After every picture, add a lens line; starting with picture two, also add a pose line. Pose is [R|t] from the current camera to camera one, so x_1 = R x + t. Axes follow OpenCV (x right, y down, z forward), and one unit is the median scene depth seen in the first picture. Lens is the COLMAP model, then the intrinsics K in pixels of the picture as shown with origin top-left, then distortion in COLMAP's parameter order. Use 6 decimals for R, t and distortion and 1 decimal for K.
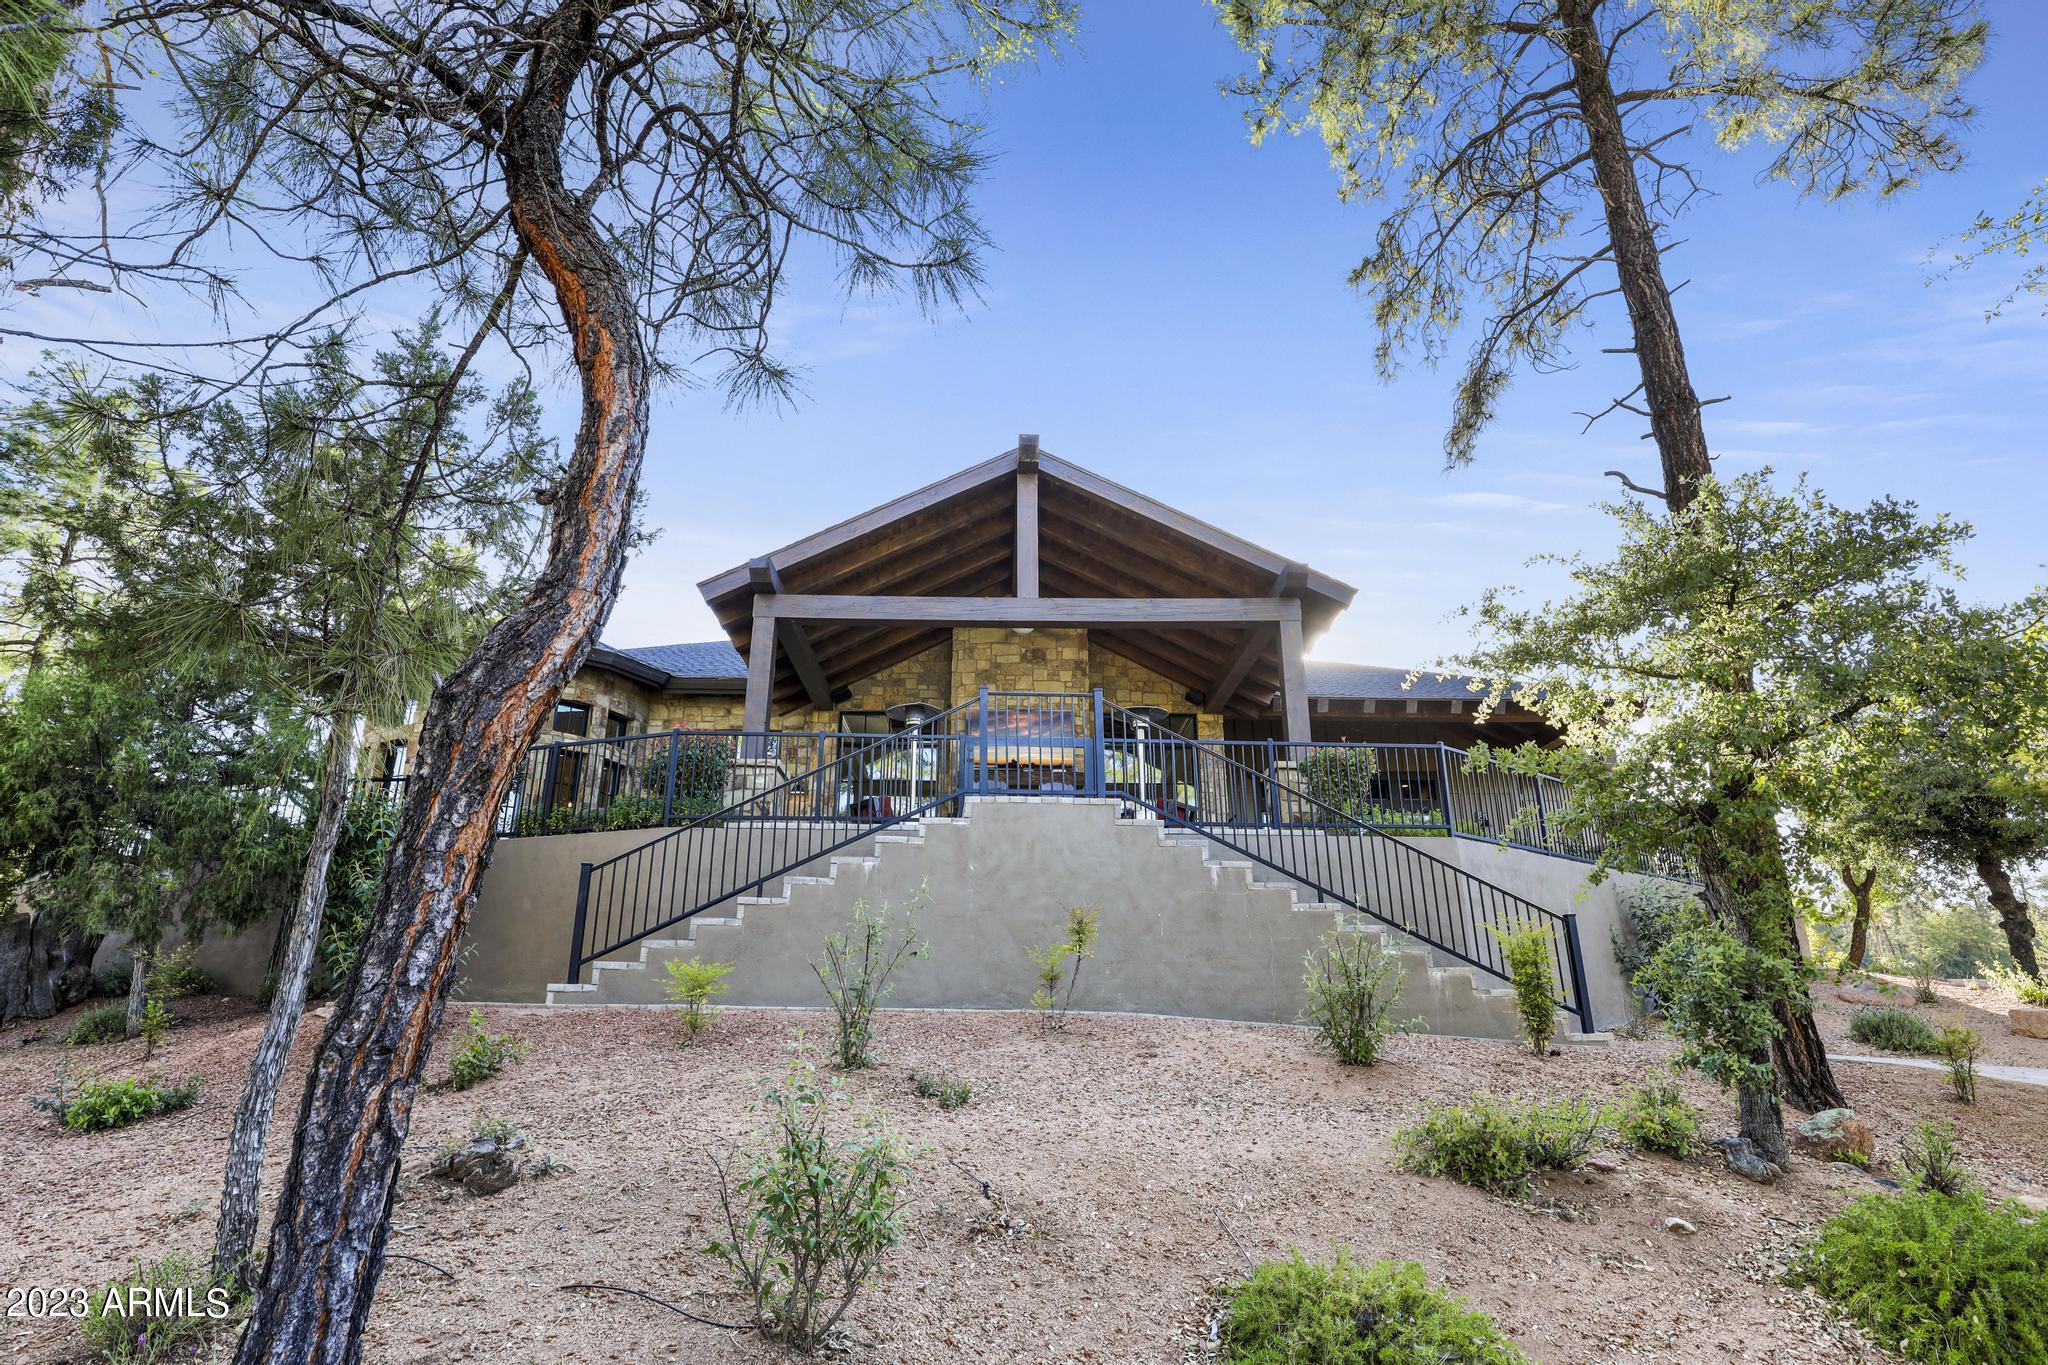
lens RADIAL K [[1108.5, 0, 1024.0], [0, 1108.5, 682.5], [0, 0, 1]] dist [-0.027411, 0.000125]
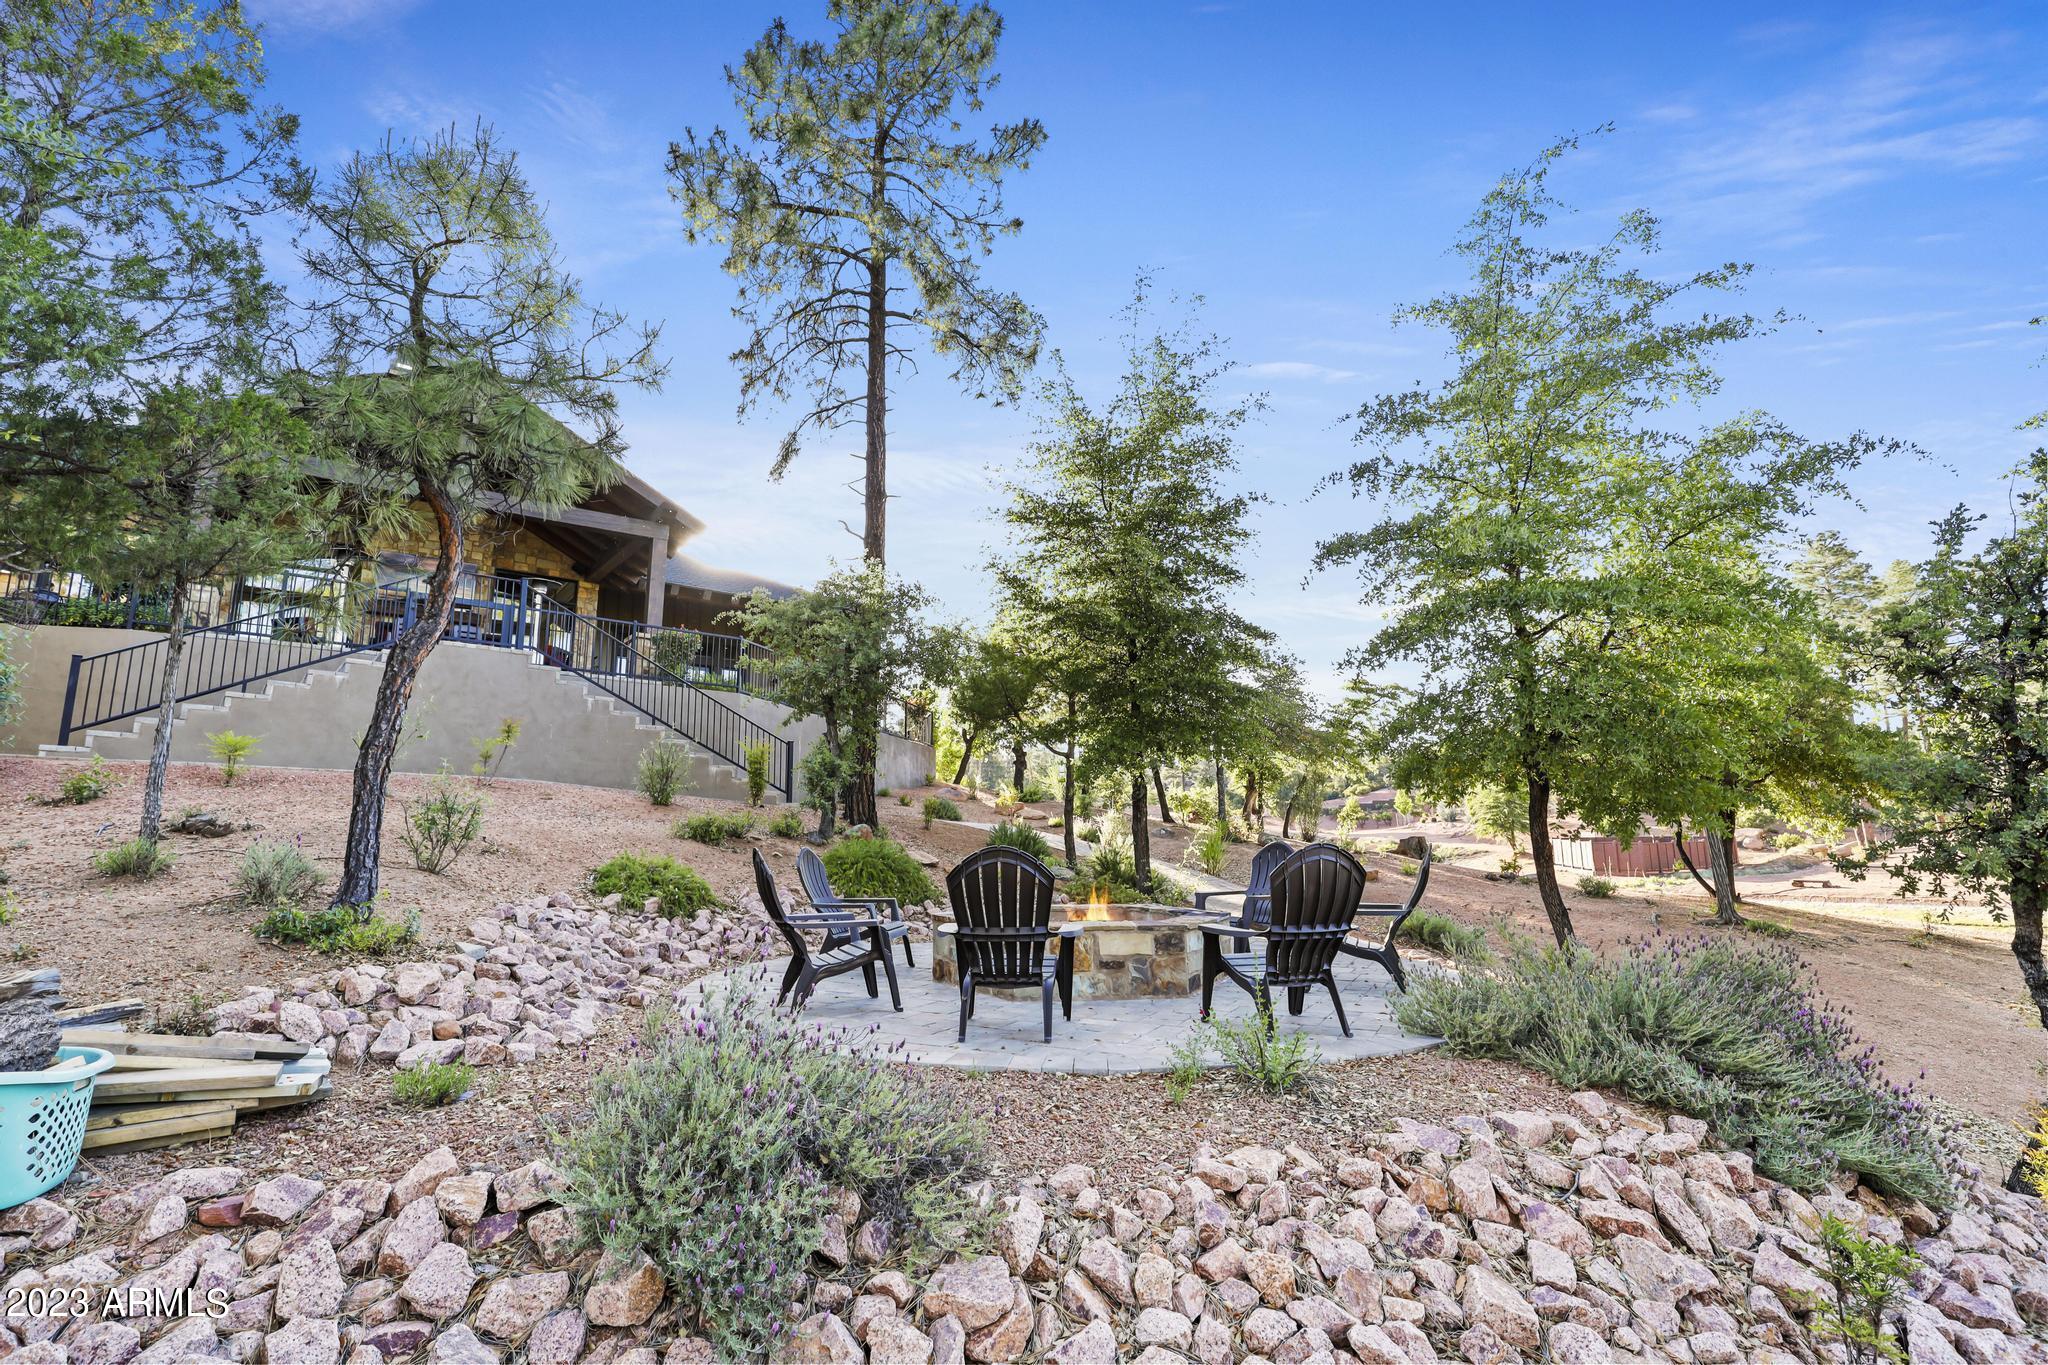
lens RADIAL K [[955.7, 0, 1014.1], [0, 955.7, 659.5], [0, 0, 1]] dist [-0.010484, 0.000178]
pose [[0.811304, 0.109244, 0.574327, -0.140534], [-0.179354, 0.981524, 0.066661, -0.100741], [-0.556433, -0.157090, 0.815908, -0.509336]]
